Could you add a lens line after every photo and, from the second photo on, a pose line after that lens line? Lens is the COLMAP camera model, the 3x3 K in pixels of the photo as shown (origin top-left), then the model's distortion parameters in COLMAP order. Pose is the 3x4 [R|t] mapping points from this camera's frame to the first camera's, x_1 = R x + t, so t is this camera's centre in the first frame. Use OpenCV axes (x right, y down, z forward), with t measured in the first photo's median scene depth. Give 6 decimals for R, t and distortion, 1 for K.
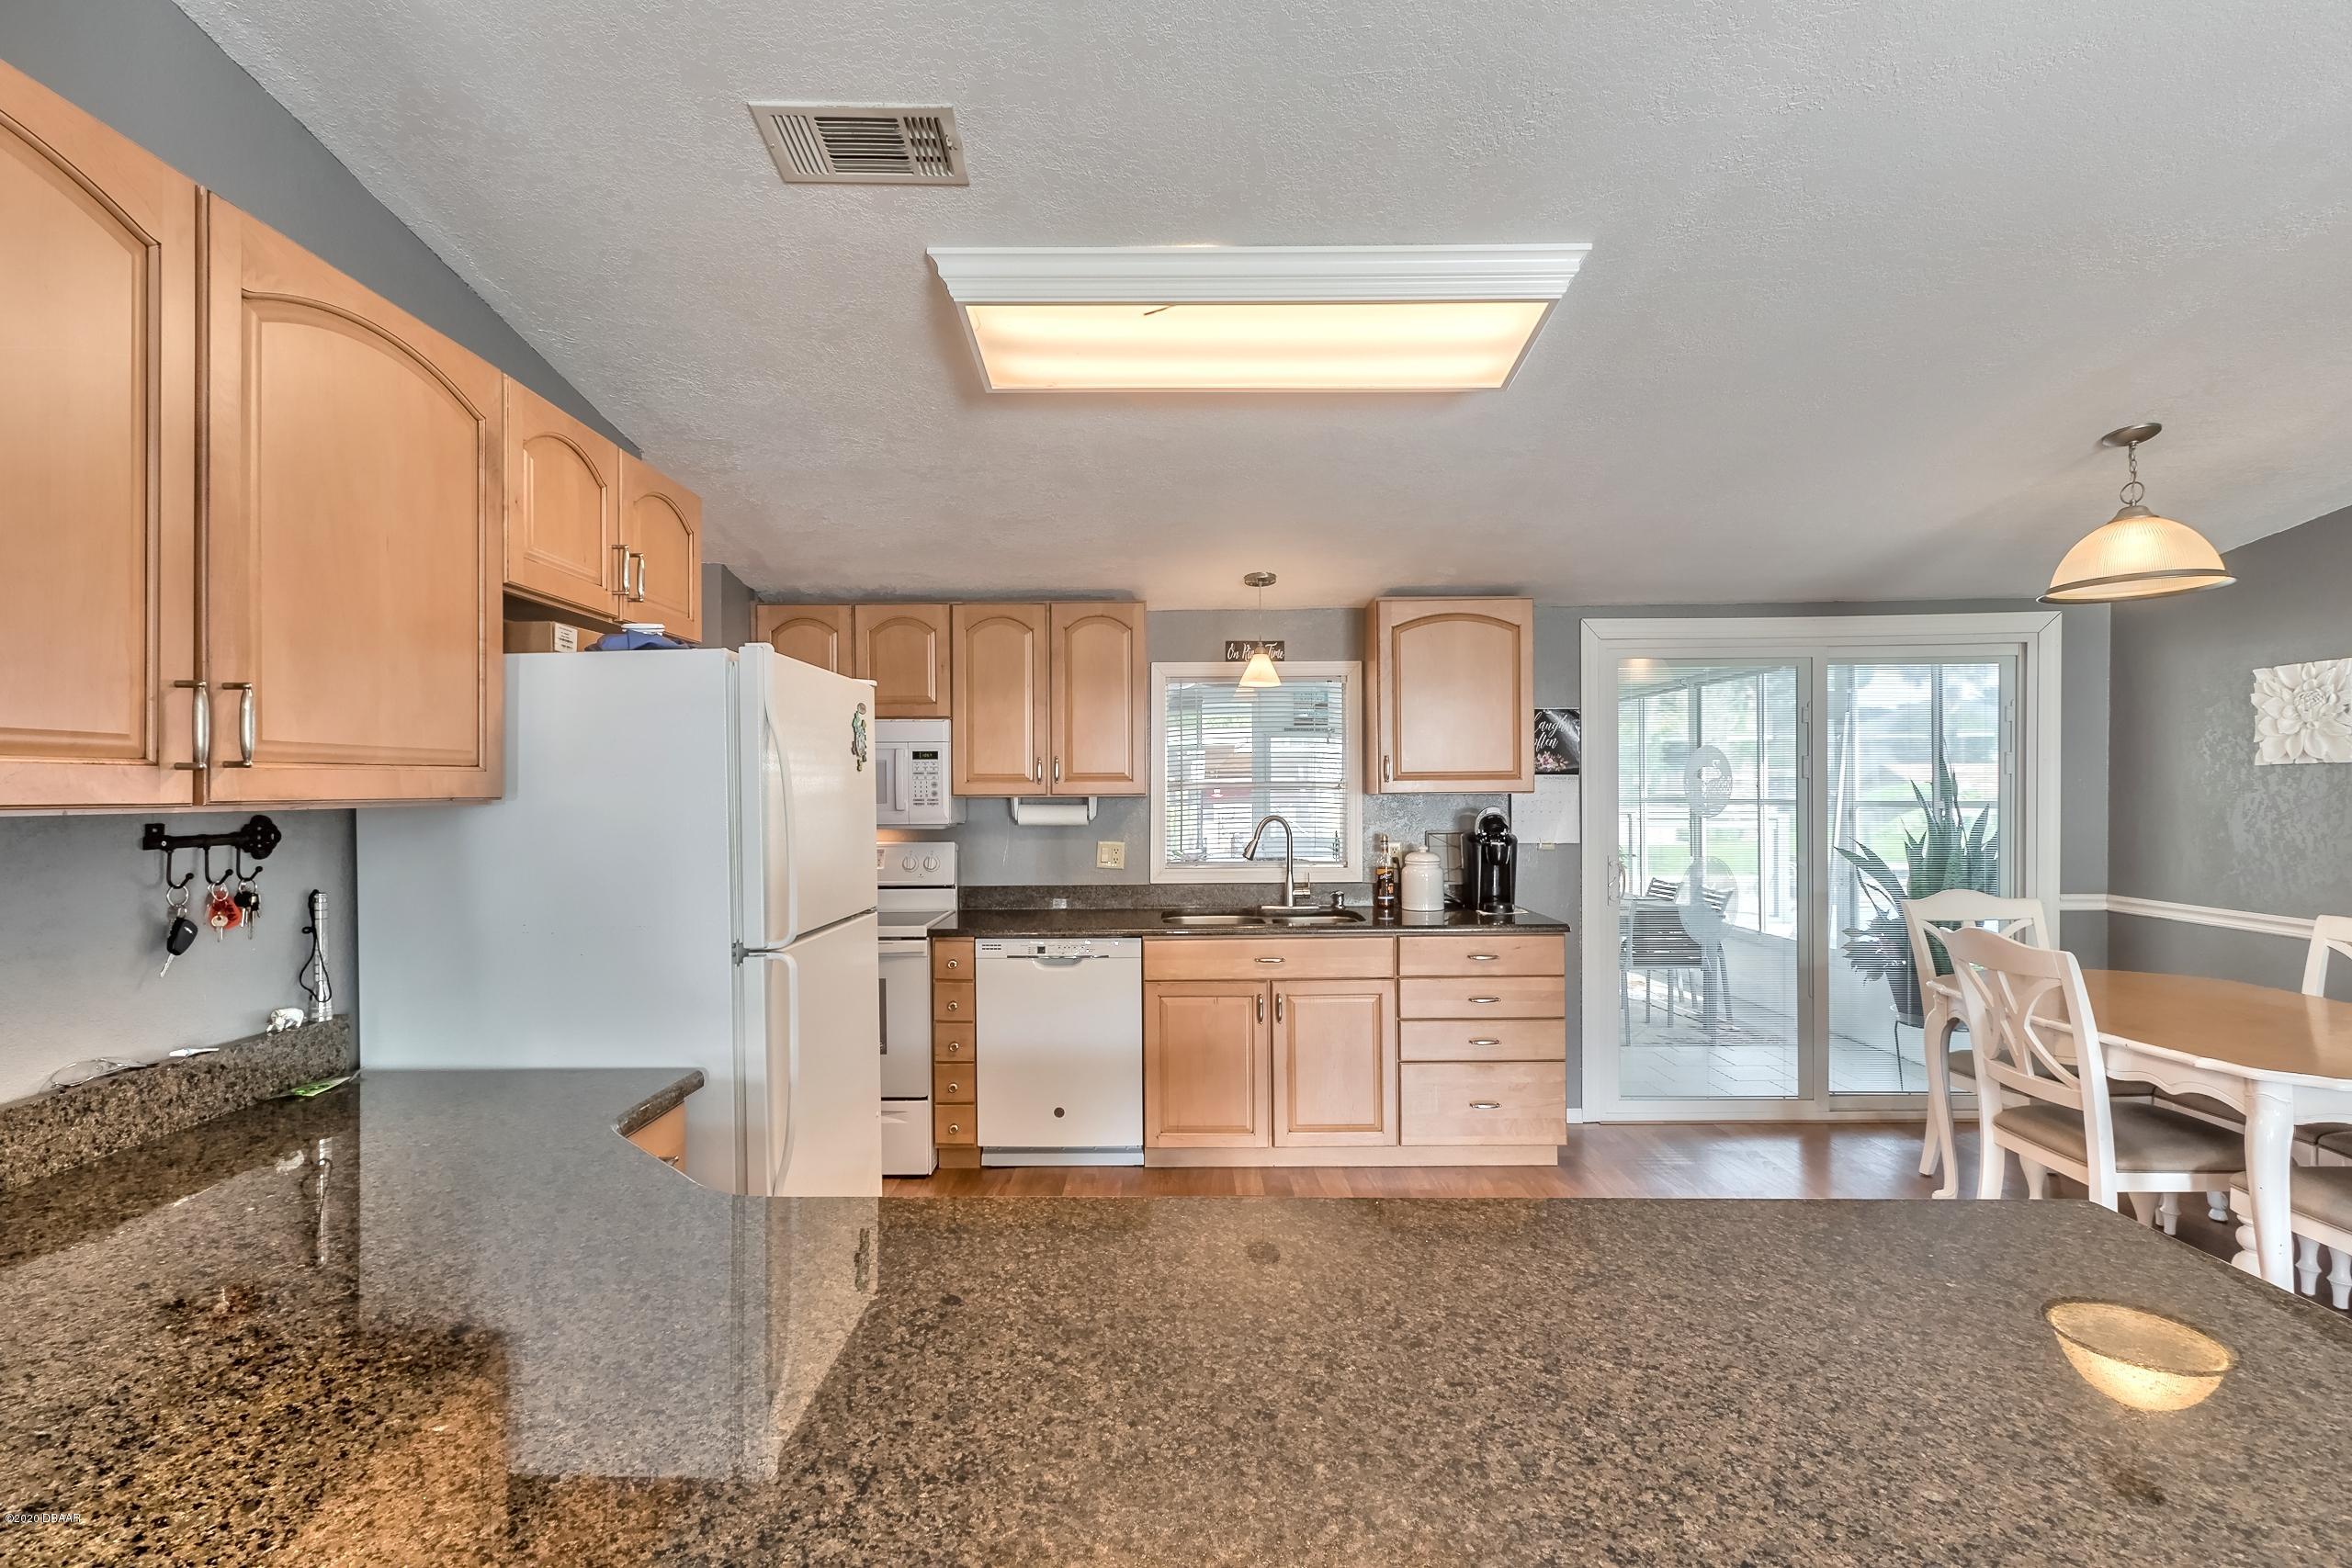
lens RADIAL K [[1107.7, 0, 1167.1], [0, 1107.7, 785.8], [0, 0, 1]] dist [0.003210, -0.000133]
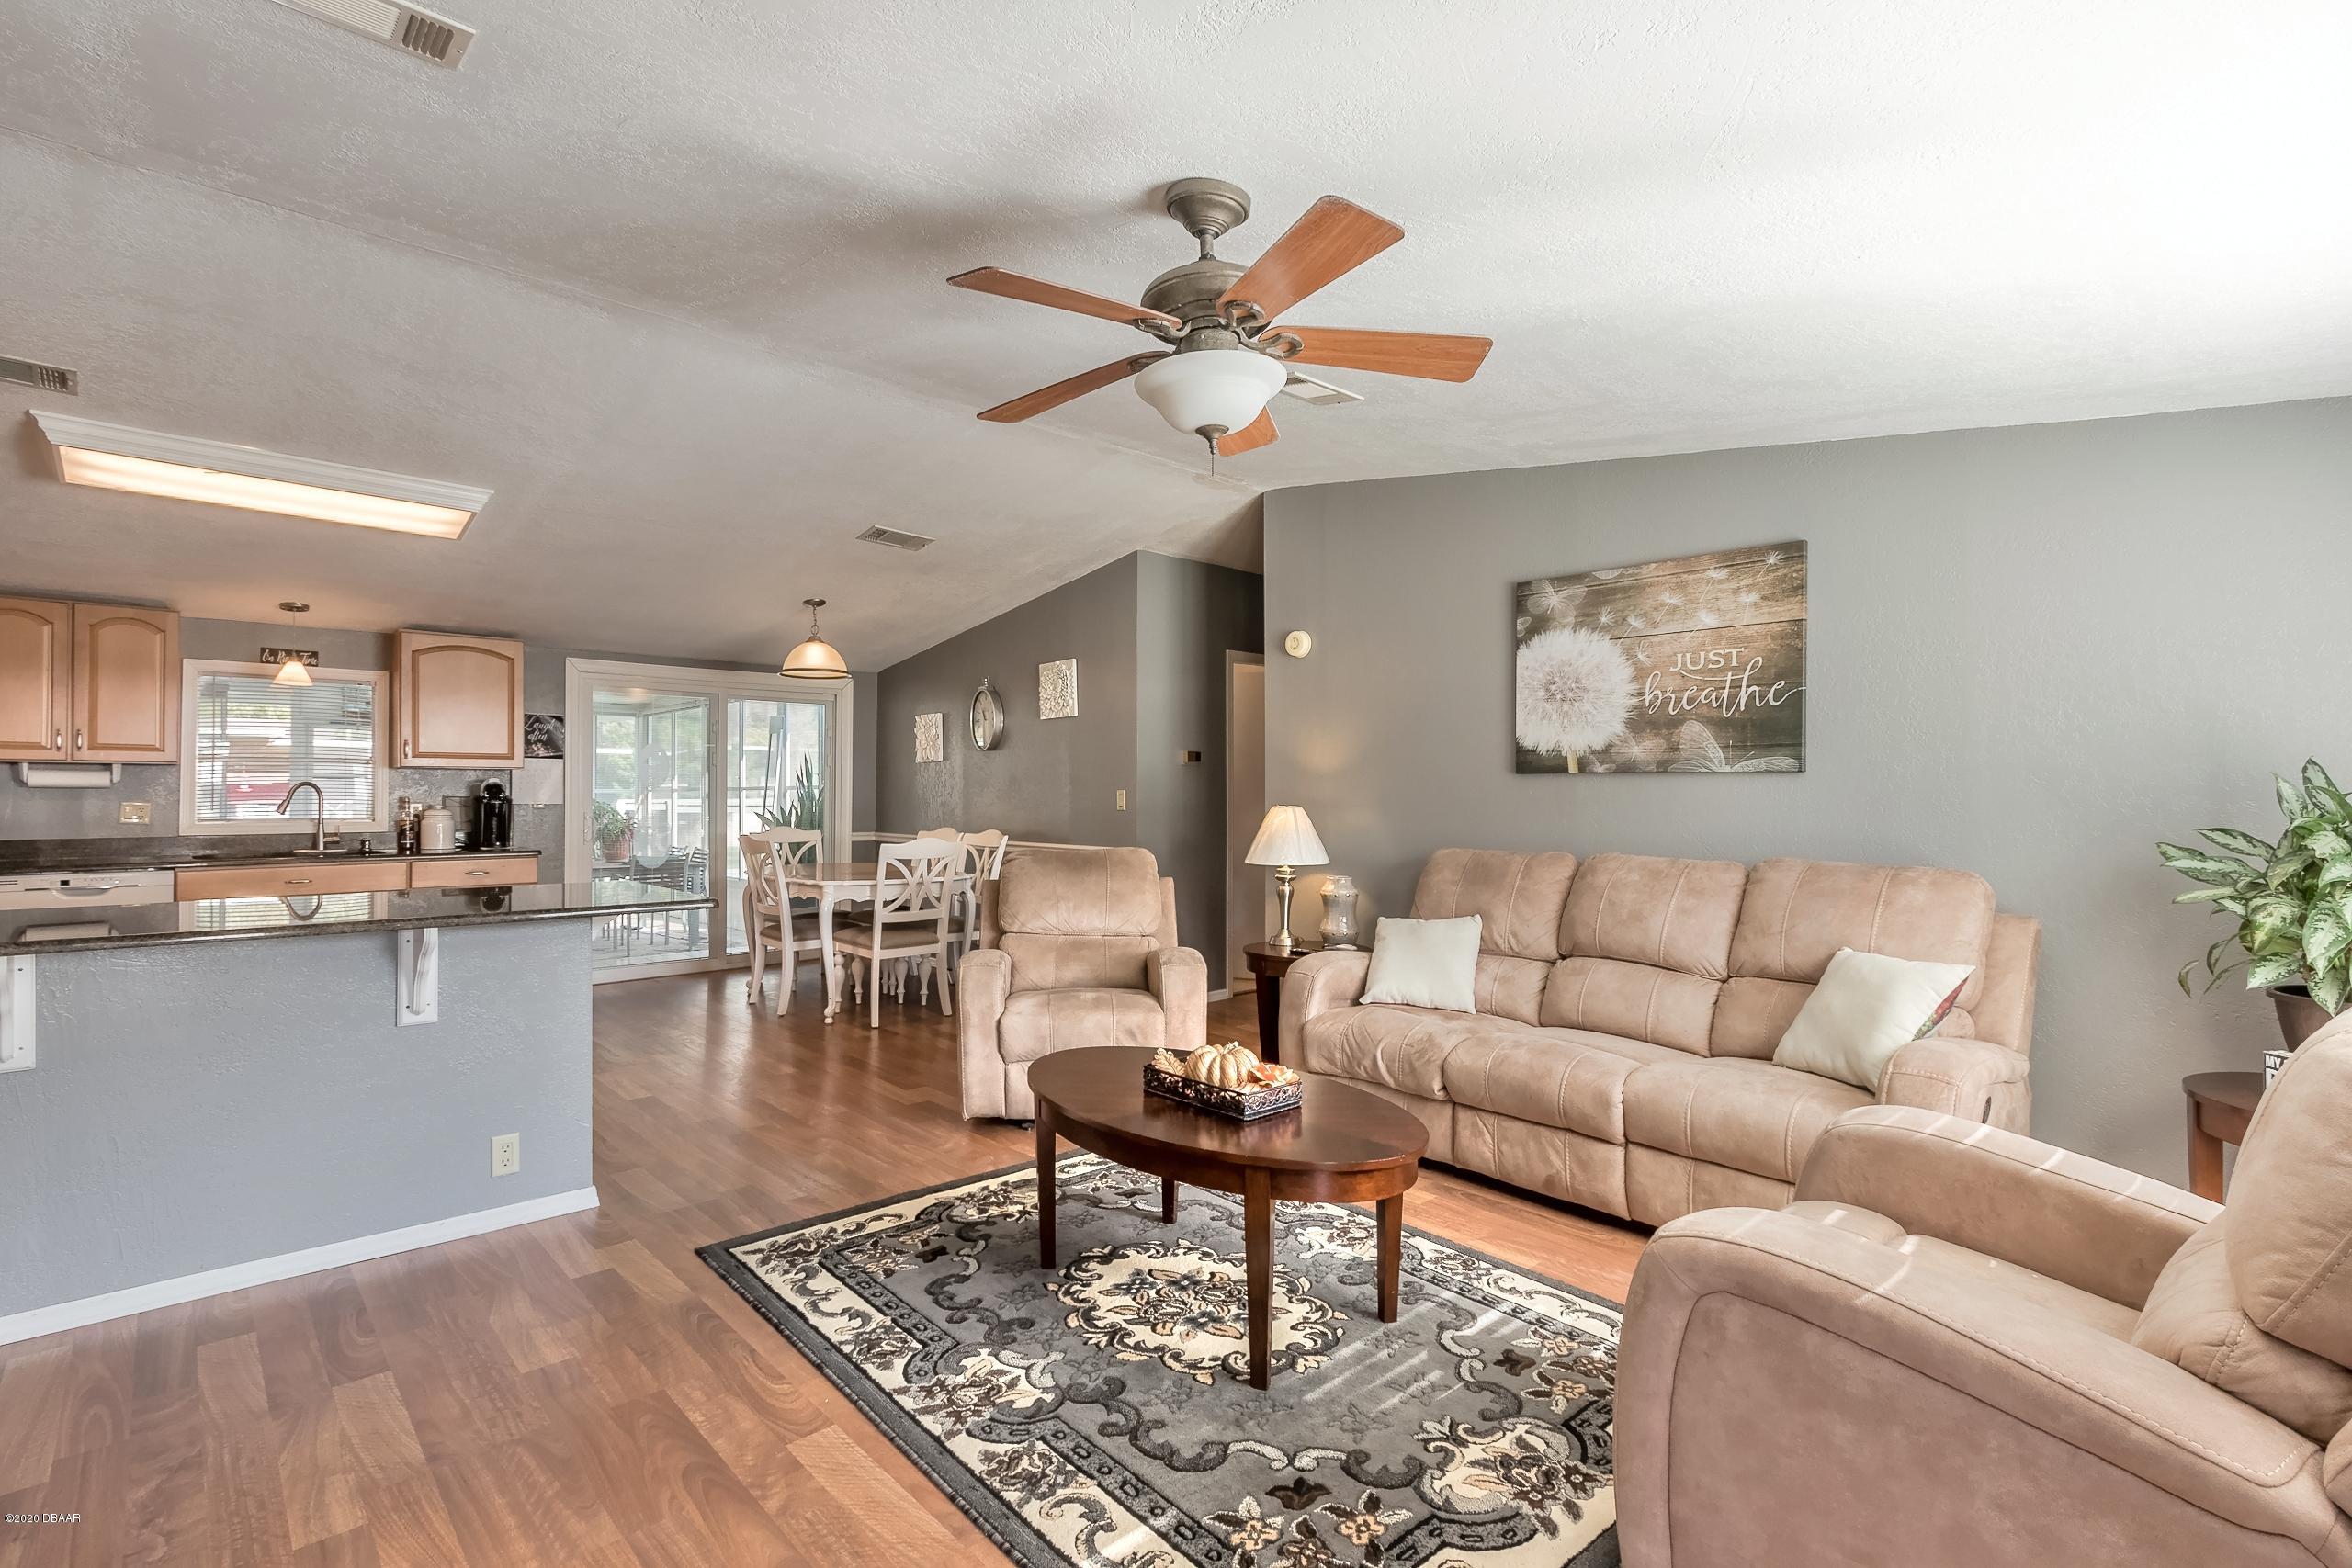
lens RADIAL K [[1065.5, 0, 1160.3], [0, 1065.5, 795.6], [0, 0, 1]] dist [0.000246, -0.000526]
pose [[0.726164, 0.008527, 0.687469, -0.041838], [-0.008635, 0.999957, -0.003281, 0.041765], [-0.687467, -0.003554, 0.726207, -0.689841]]
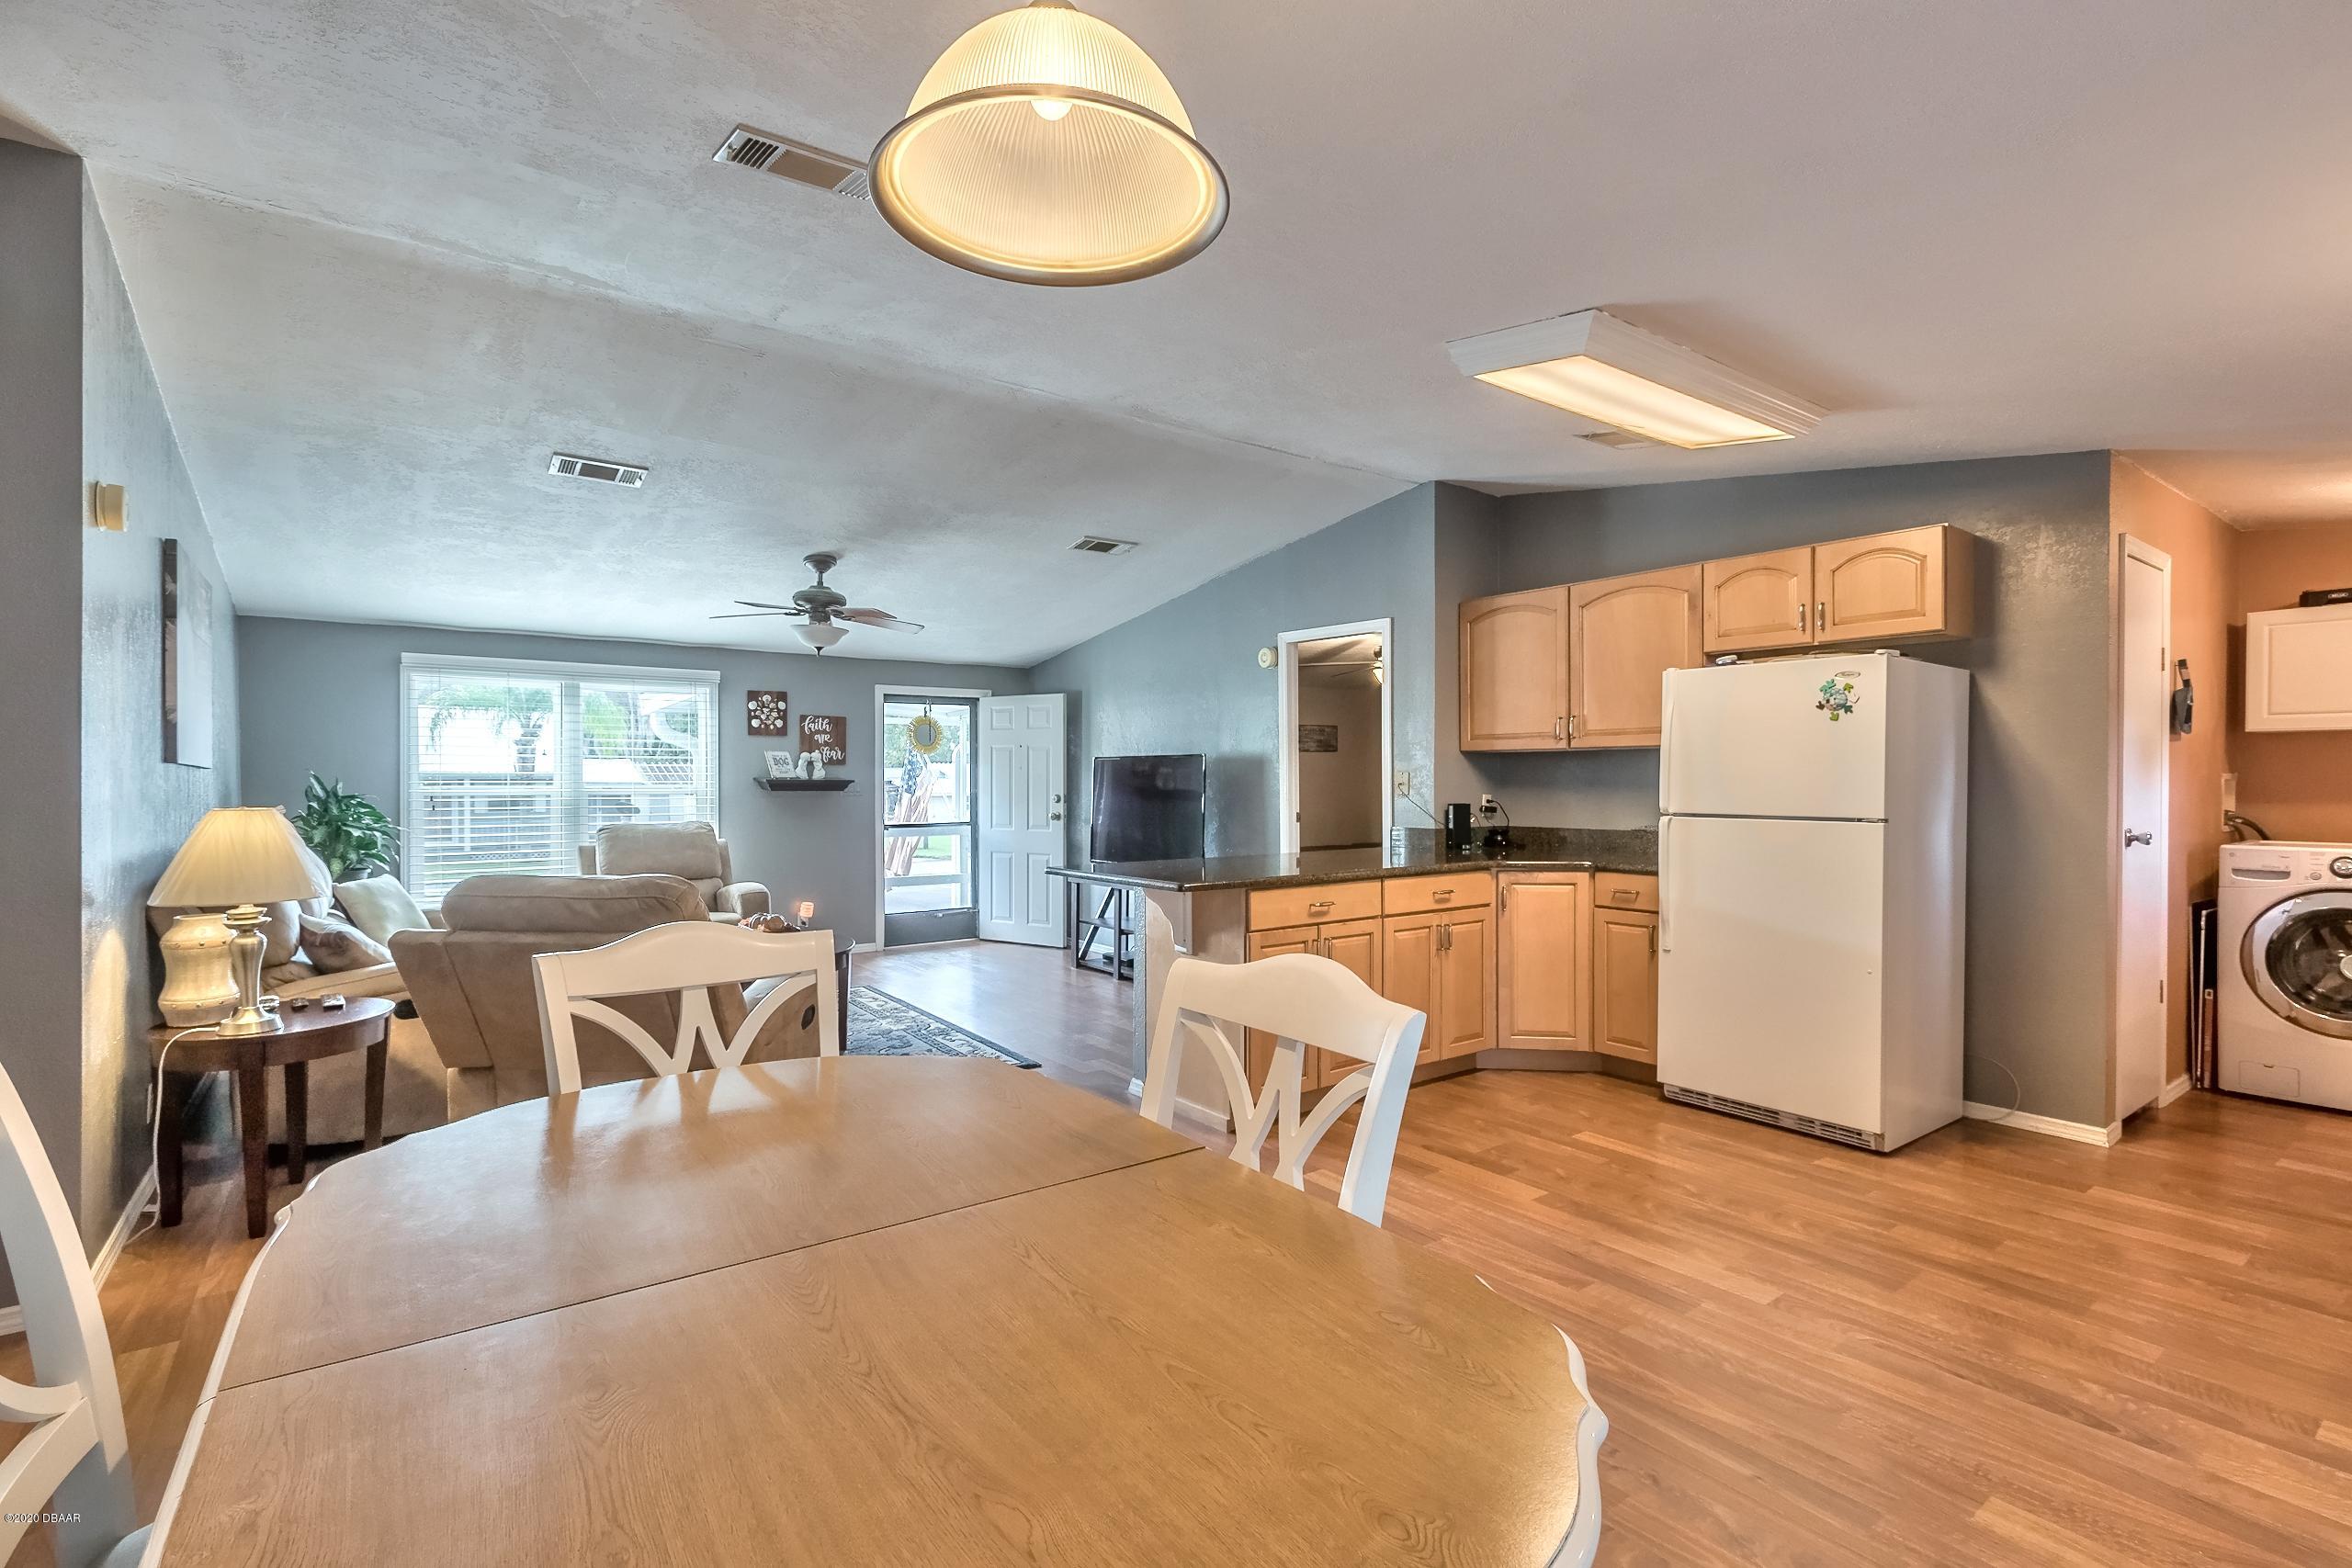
lens RADIAL K [[1071.9, 0, 1161.8], [0, 1071.9, 790.5], [0, 0, 1]] dist [0.003686, -0.000447]
pose [[-0.796477, 0.013624, -0.604515, 0.788108], [0.008807, 0.999901, 0.010932, 0.034449], [0.604604, 0.003383, -0.796519, 0.982805]]
